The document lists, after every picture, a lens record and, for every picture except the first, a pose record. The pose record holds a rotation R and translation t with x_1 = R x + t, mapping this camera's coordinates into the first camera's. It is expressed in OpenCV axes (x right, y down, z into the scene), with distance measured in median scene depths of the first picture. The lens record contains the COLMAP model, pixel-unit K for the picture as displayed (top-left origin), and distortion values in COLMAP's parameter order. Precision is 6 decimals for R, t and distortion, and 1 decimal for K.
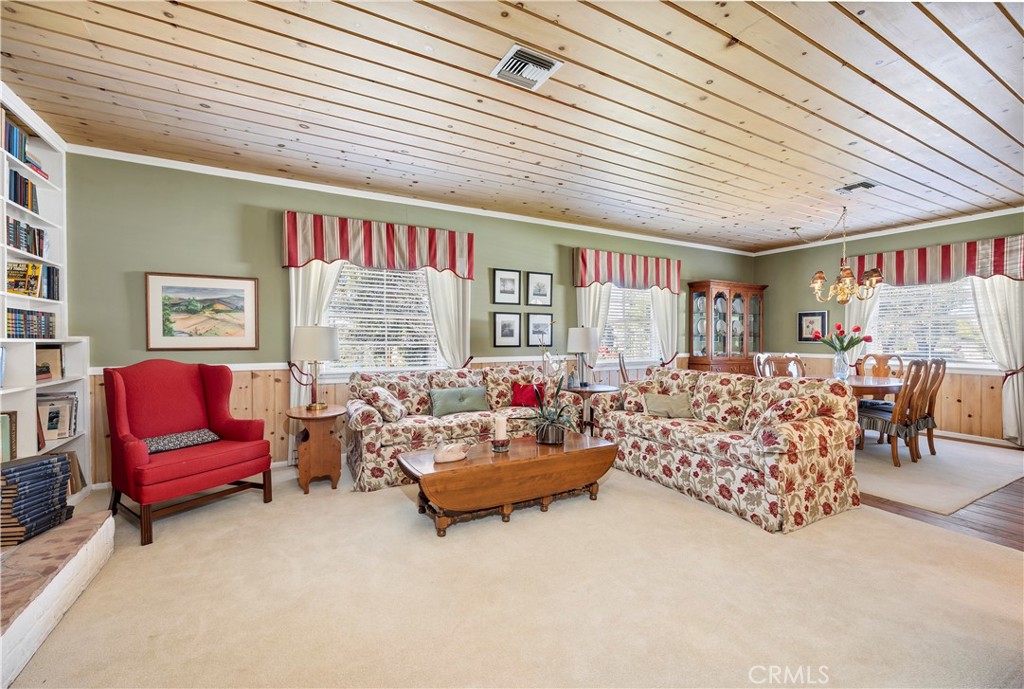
lens RADIAL K [[433.0, 0, 512.0], [0, 433.0, 344.5], [0, 0, 1]] dist [-0.001206, 0.000045]
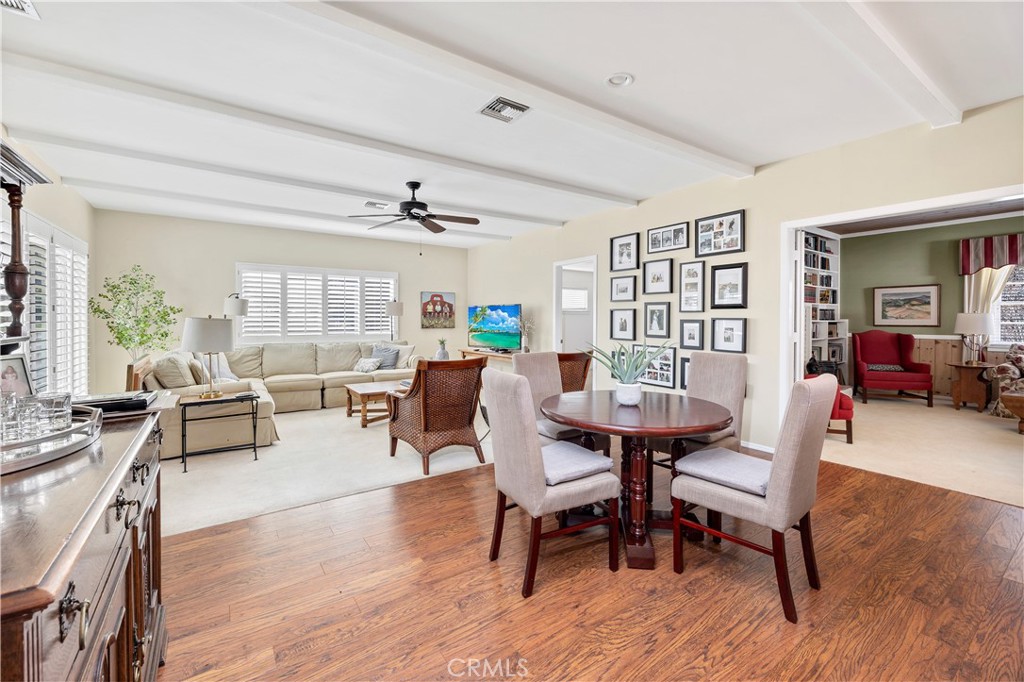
lens RADIAL K [[430.2, 0, 512.4], [0, 430.2, 323.6], [0, 0, 1]] dist [-0.000342, 0.000001]
pose [[0.108654, 0.009203, -0.994037, 0.971017], [-0.010321, 0.999914, 0.008129, 0.003054], [0.994026, 0.009377, 0.108739, -0.898457]]
